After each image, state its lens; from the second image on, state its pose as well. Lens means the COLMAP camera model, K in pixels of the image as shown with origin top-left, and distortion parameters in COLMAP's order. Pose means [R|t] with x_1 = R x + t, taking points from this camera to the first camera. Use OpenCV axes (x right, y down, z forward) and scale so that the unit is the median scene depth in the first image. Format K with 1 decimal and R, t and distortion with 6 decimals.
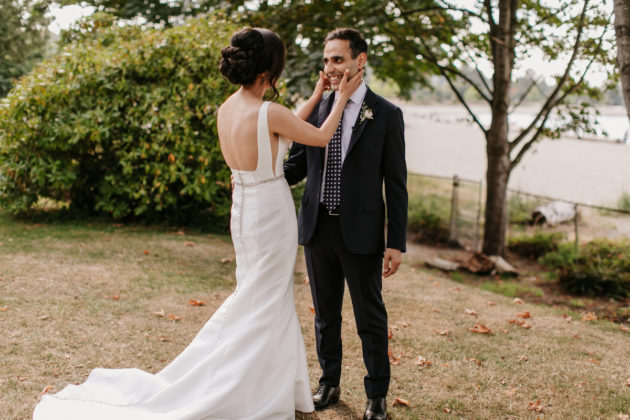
lens RADIAL K [[898.6, 0, 313.1], [0, 898.6, 206.6], [0, 0, 1]] dist [0.035195, -0.047786]
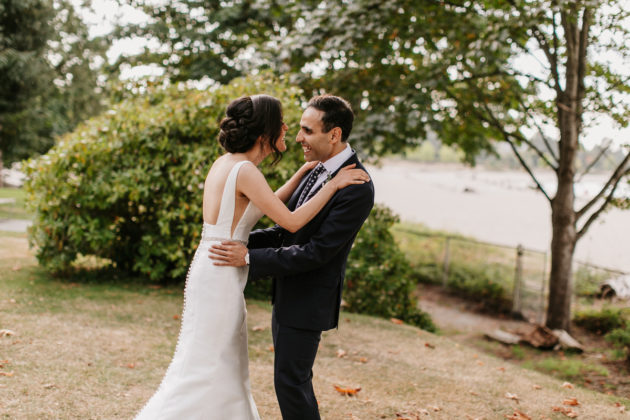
lens RADIAL K [[898.6, 0, 313.1], [0, 898.6, 206.6], [0, 0, 1]] dist [0.035195, -0.047786]
pose [[0.996630, 0.024580, -0.078263, 0.027523], [-0.030010, 0.997166, -0.068981, -0.004154], [0.076346, 0.071098, 0.994543, 0.040103]]
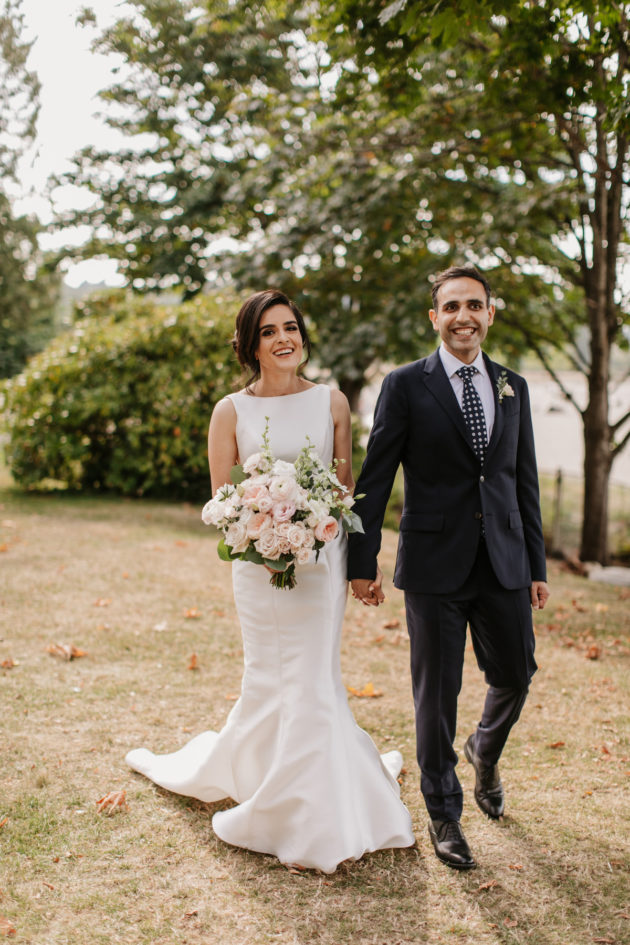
lens RADIAL K [[1347.8, 0, 315.0], [0, 1347.8, 472.5], [0, 0, 1]] dist [0.035195, -0.047786]
pose [[0.995340, -0.002954, -0.096380, 0.141732], [-0.001580, 0.998897, -0.046930, 0.061352], [0.096412, 0.046864, 0.994238, -0.495175]]
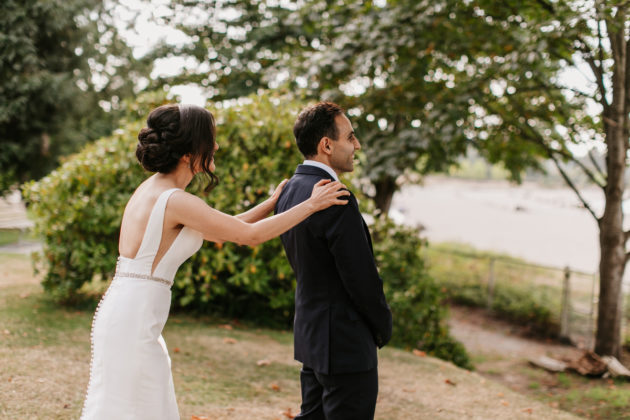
lens RADIAL K [[898.6, 0, 313.1], [0, 898.6, 206.6], [0, 0, 1]] dist [0.035195, -0.047786]
pose [[0.990685, 0.015985, -0.135234, 0.056734], [-0.028195, 0.995645, -0.088859, -0.012915], [0.133225, 0.091844, 0.986821, 0.103633]]
